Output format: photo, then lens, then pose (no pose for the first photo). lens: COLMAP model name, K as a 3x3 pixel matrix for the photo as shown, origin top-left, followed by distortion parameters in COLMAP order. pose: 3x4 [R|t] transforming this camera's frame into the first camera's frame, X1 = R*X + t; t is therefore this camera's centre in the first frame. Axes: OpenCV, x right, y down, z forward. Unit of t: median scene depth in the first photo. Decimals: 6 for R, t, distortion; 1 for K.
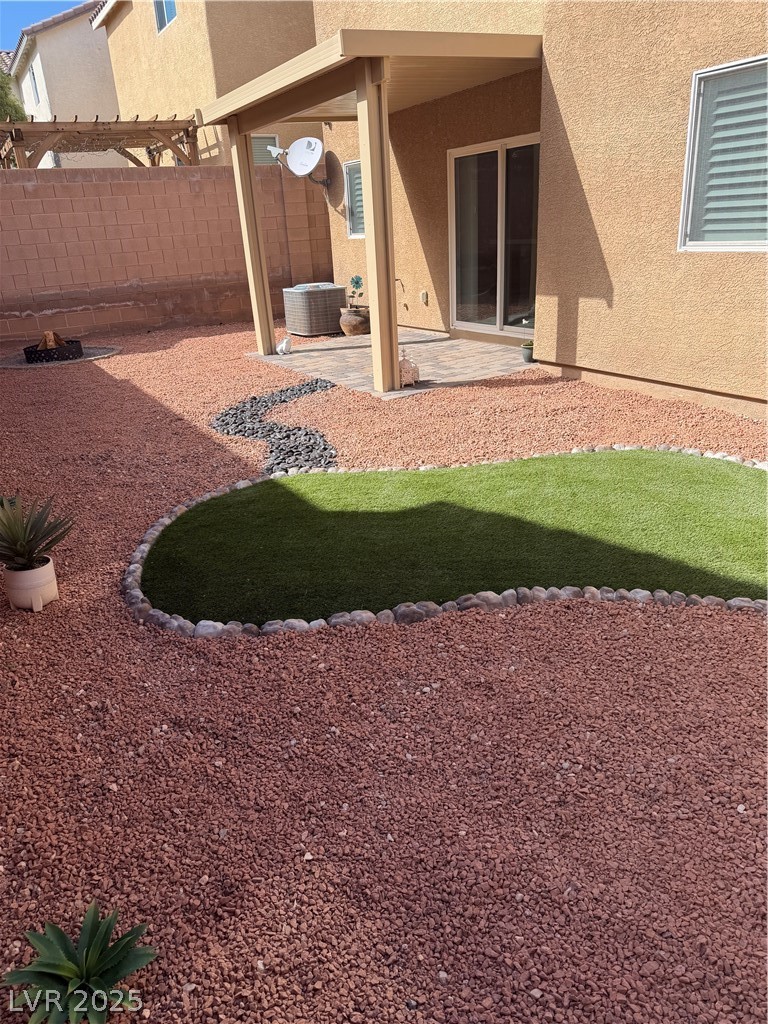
lens RADIAL K [[720.0, 0, 387.3], [0, 720.0, 512.5], [0, 0, 1]] dist [0.065998, -0.086323]
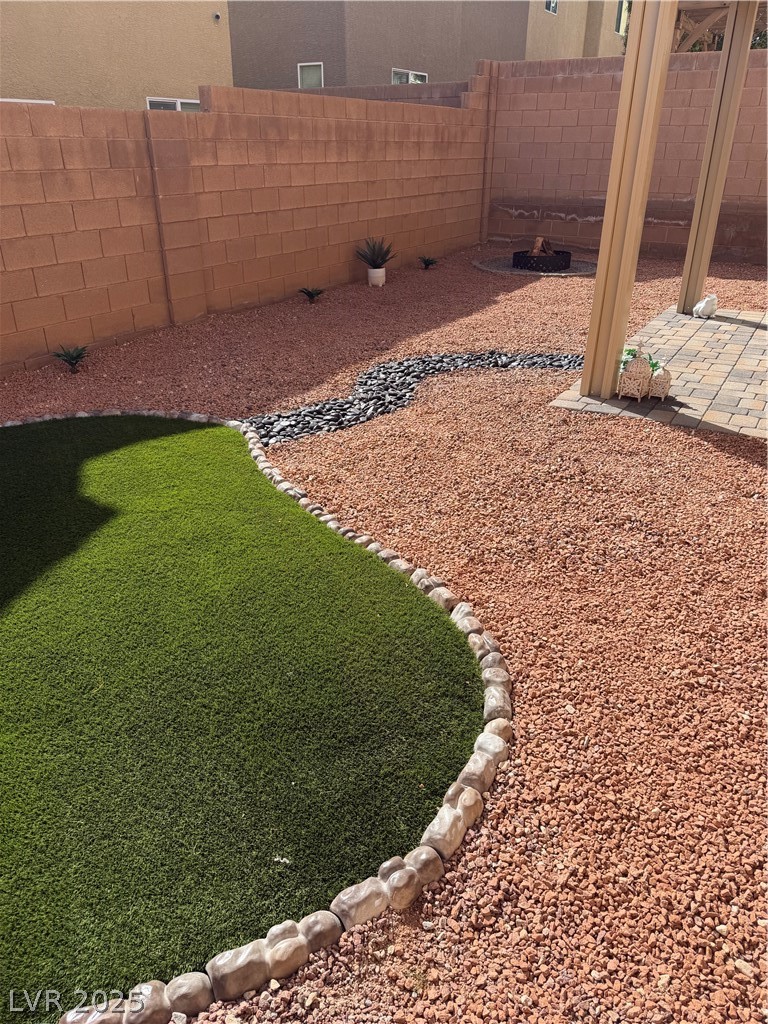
lens RADIAL K [[720.0, 0, 377.6], [0, 720.0, 513.5], [0, 0, 1]] dist [0.065998, -0.086323]
pose [[0.478223, 0.449027, -0.754770, 0.463870], [-0.357314, 0.884547, 0.299840, -0.203346], [0.802265, 0.126300, 0.583454, 0.466064]]
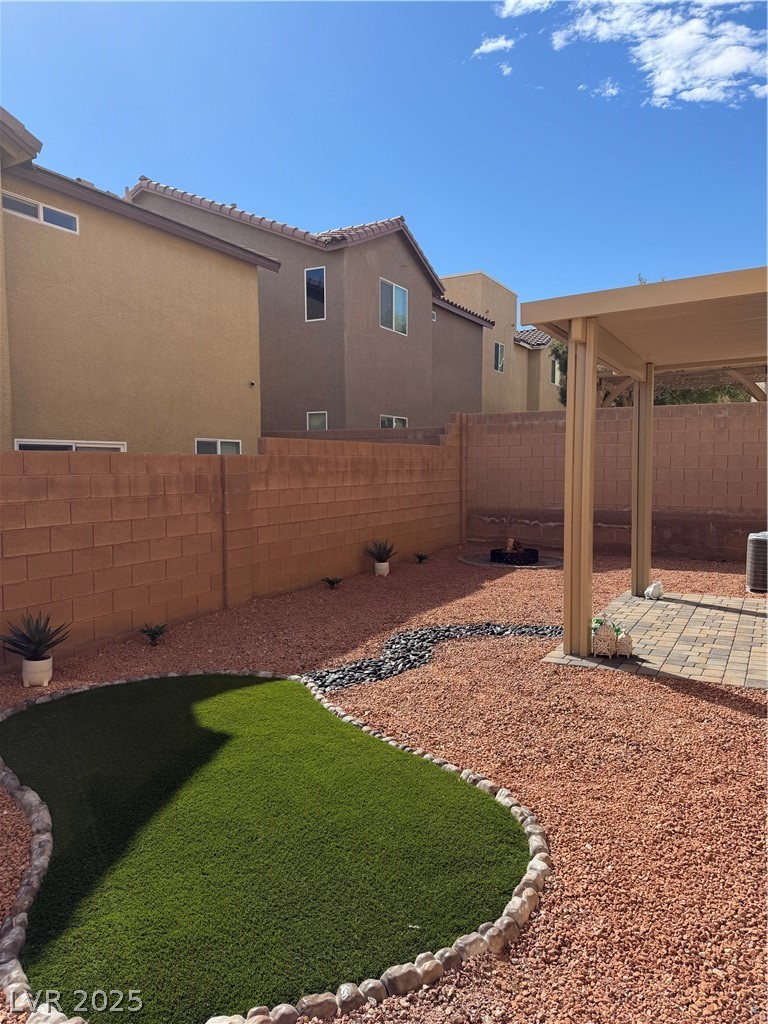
lens RADIAL K [[720.0, 0, 370.4], [0, 720.0, 498.9], [0, 0, 1]] dist [0.065998, -0.086323]
pose [[0.500618, 0.101696, -0.859674, 0.600071], [-0.349519, 0.932277, -0.093252, -0.177617], [0.791971, 0.347156, 0.502259, 0.320469]]
